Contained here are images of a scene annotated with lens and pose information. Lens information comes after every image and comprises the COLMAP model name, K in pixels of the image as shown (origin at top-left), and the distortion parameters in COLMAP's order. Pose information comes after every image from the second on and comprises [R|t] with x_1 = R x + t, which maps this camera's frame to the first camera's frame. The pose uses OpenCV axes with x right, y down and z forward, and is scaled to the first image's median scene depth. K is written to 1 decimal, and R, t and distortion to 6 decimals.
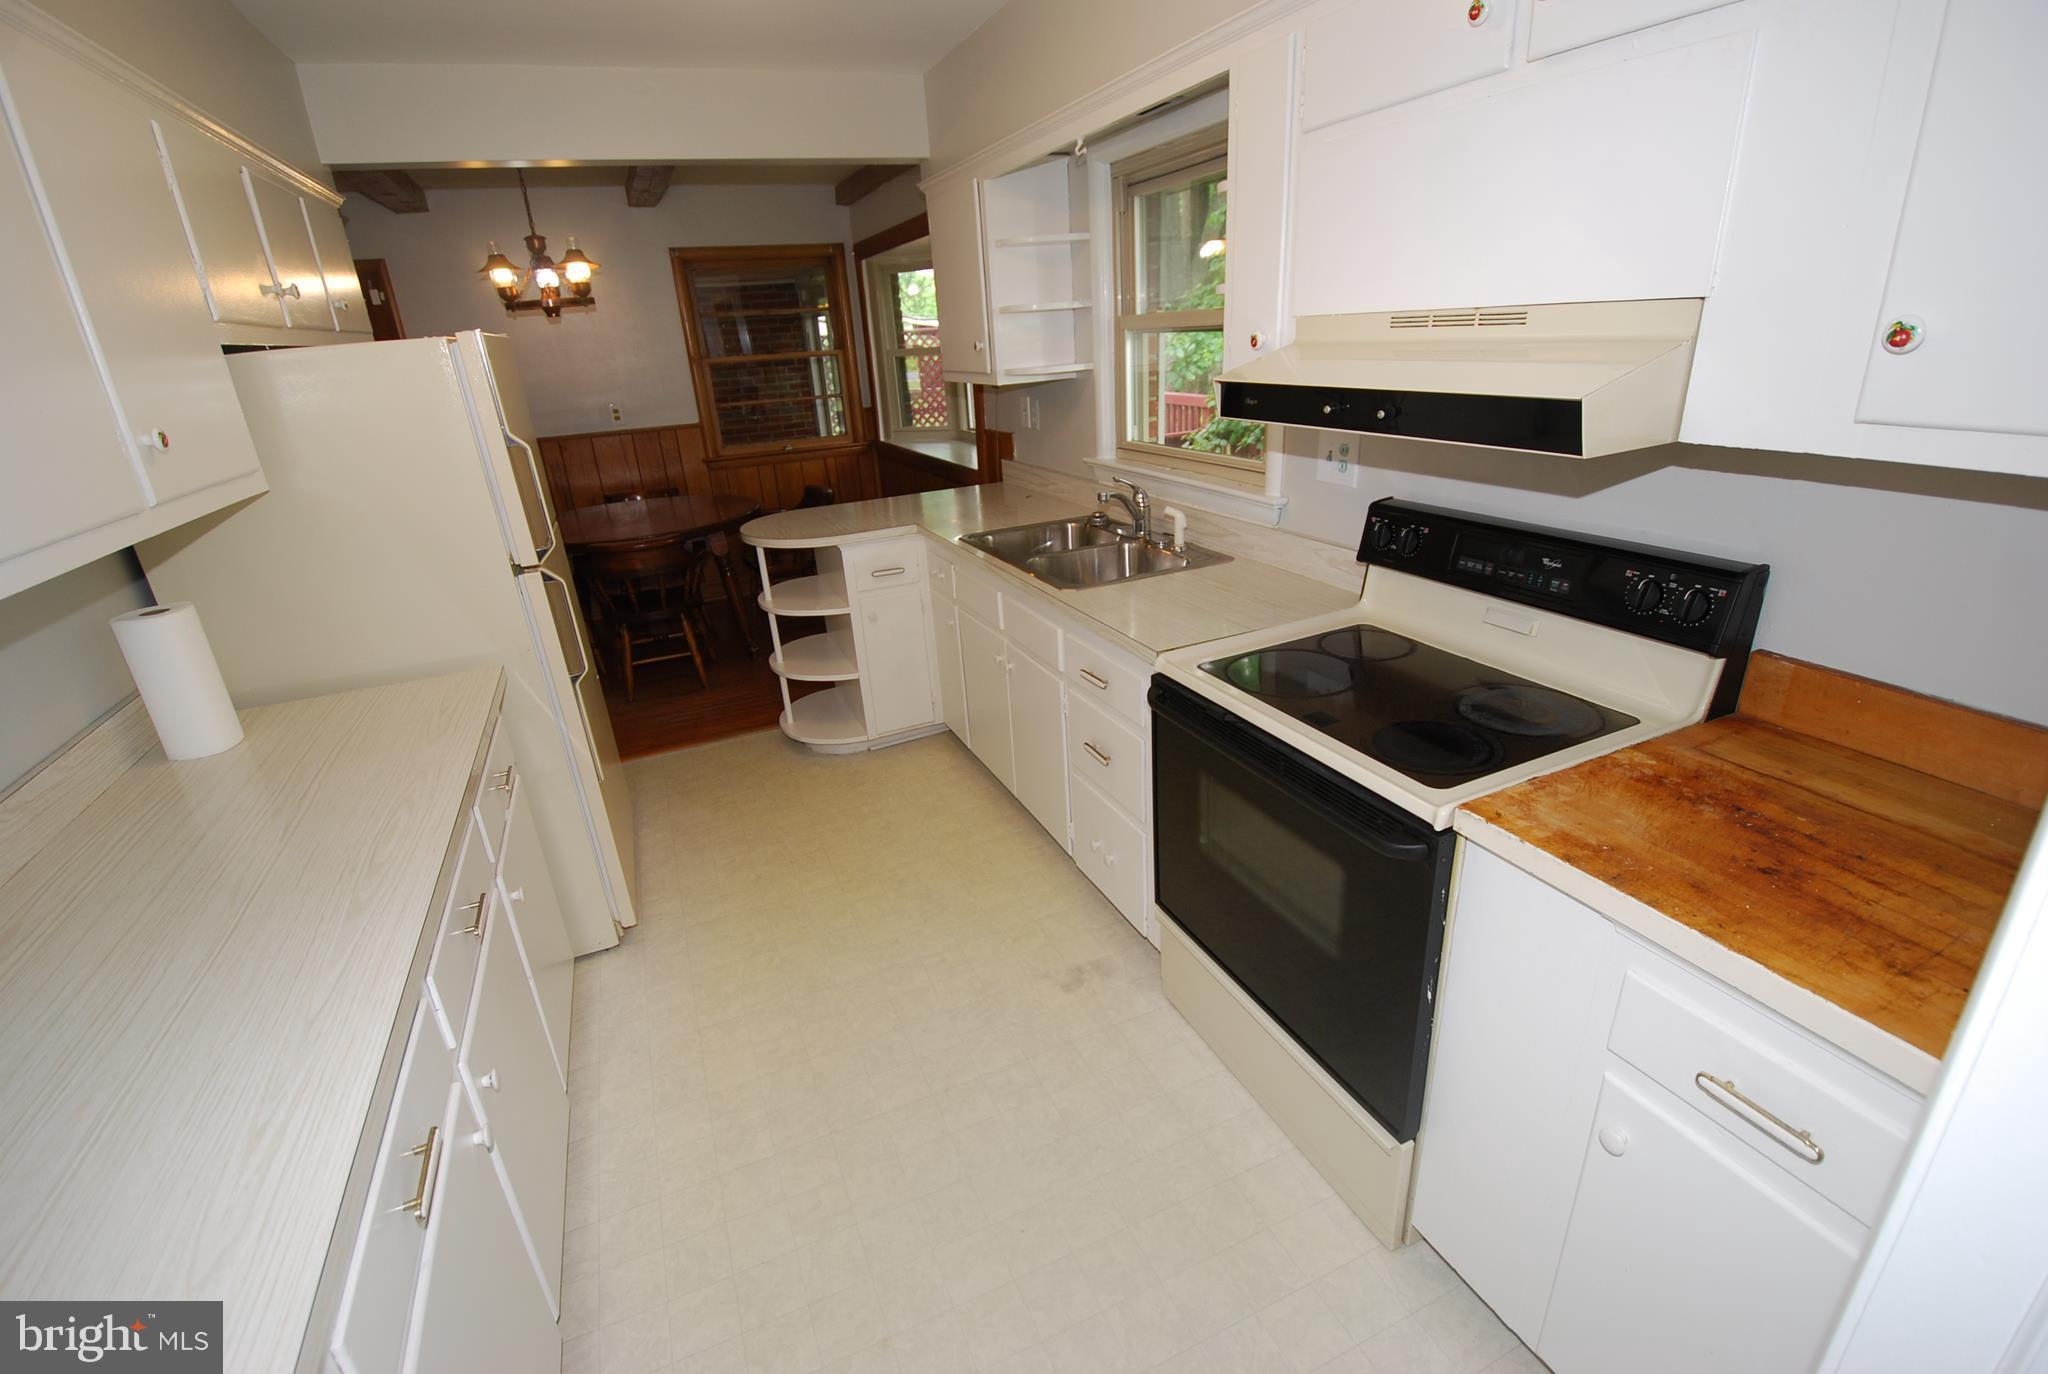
lens RADIAL K [[906.6, 0, 1017.3], [0, 906.6, 686.8], [0, 0, 1]] dist [0.015408, -0.024143]
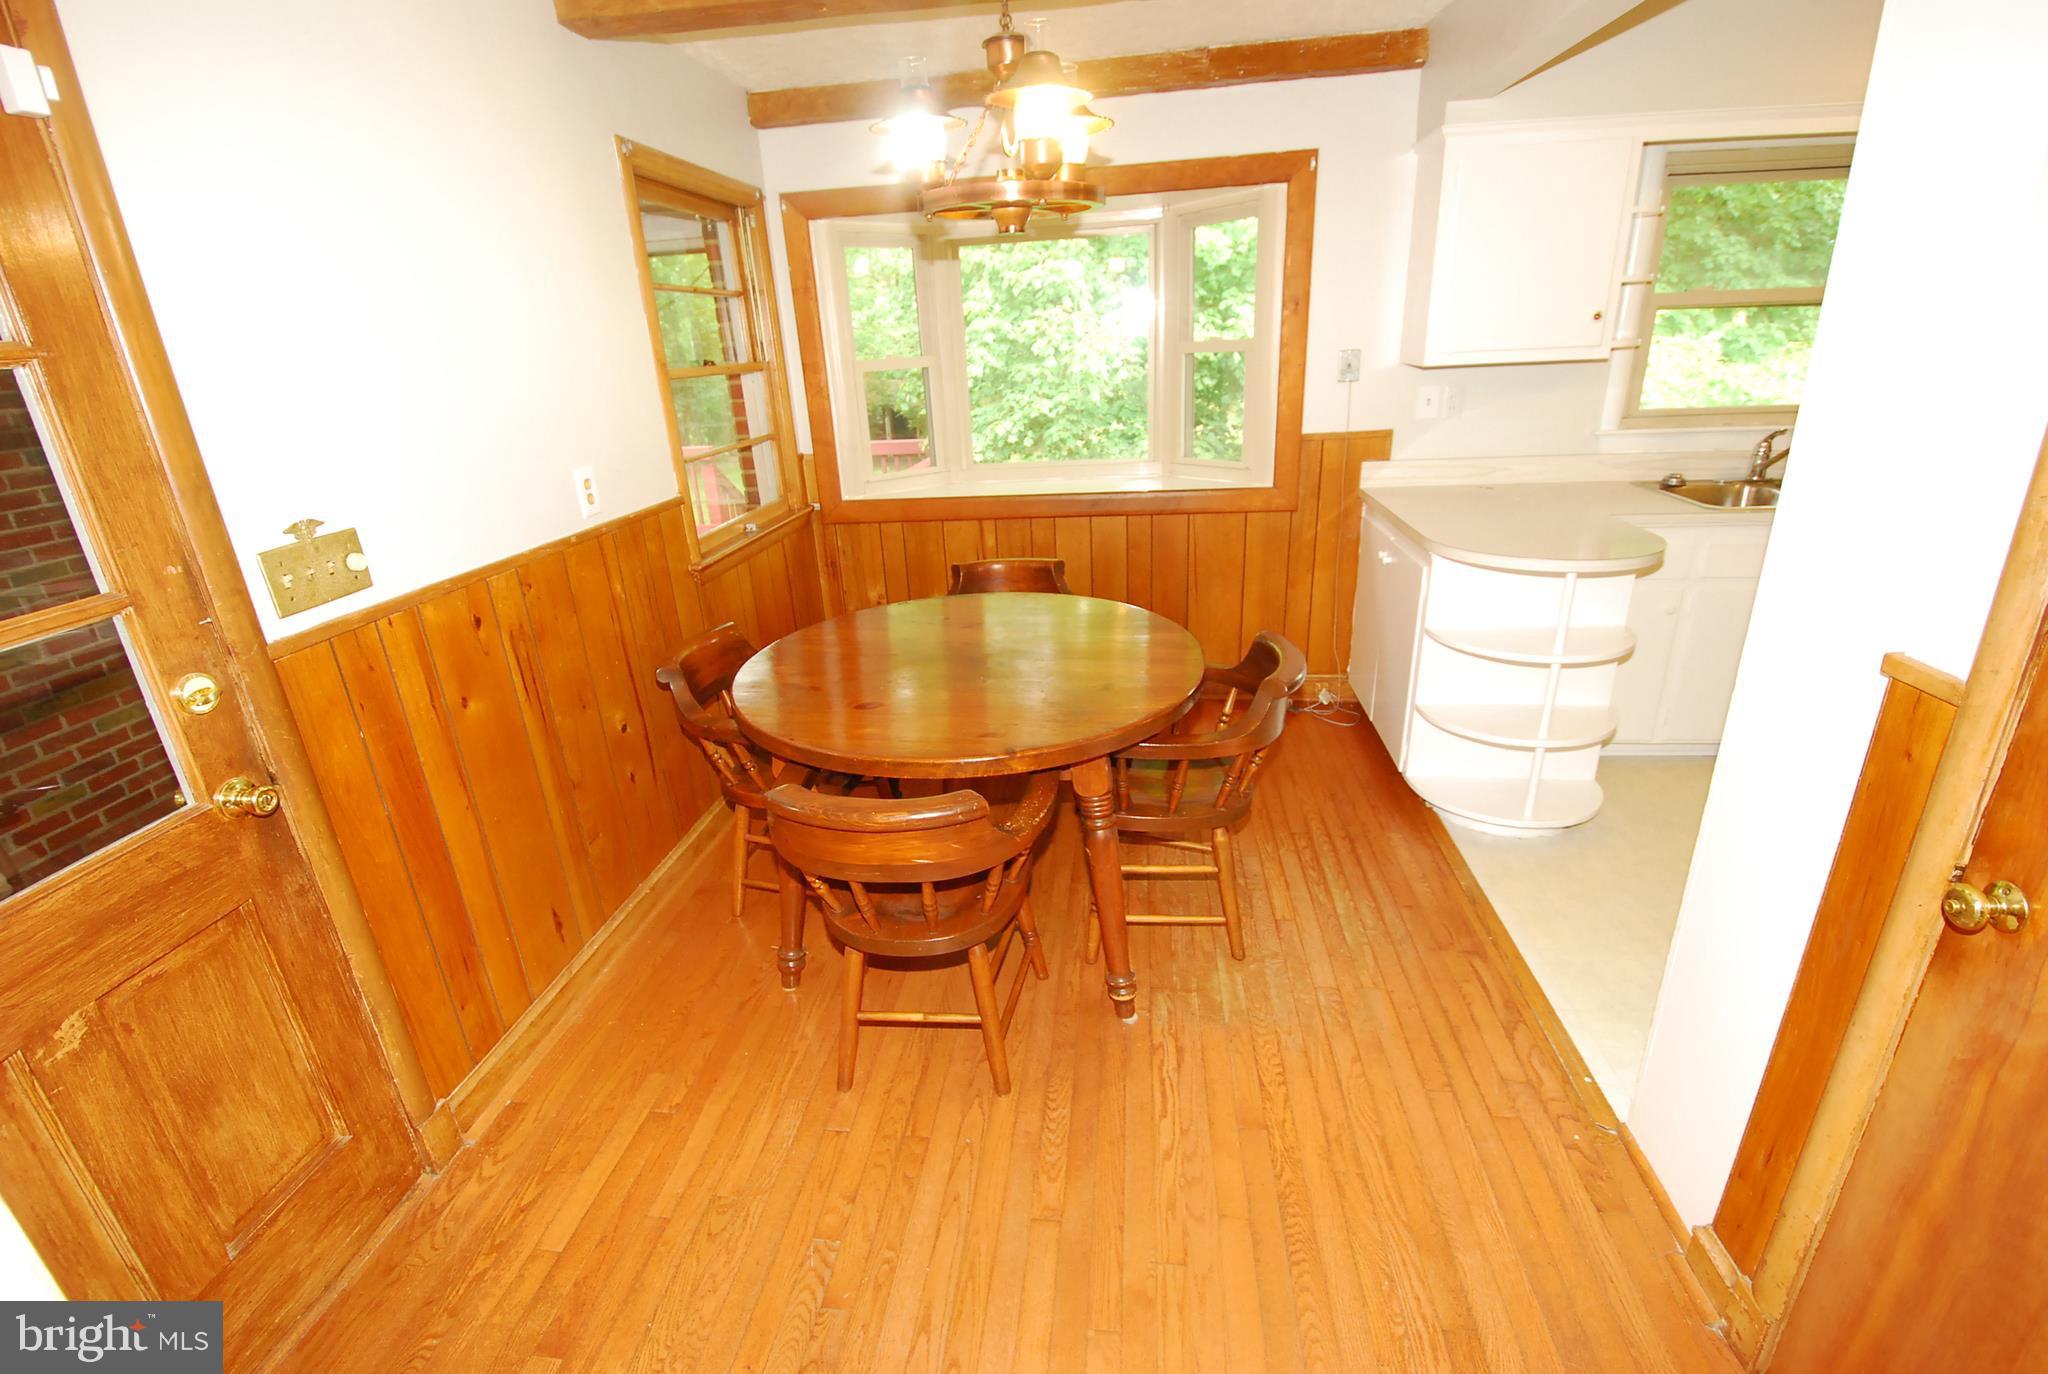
lens RADIAL K [[906.6, 0, 1017.3], [0, 906.6, 686.8], [0, 0, 1]] dist [0.015408, -0.024143]
pose [[0.513356, -0.278249, 0.811815, -0.748980], [0.332132, 0.936677, 0.111019, -0.199747], [-0.791299, 0.212637, 0.573264, 0.632199]]
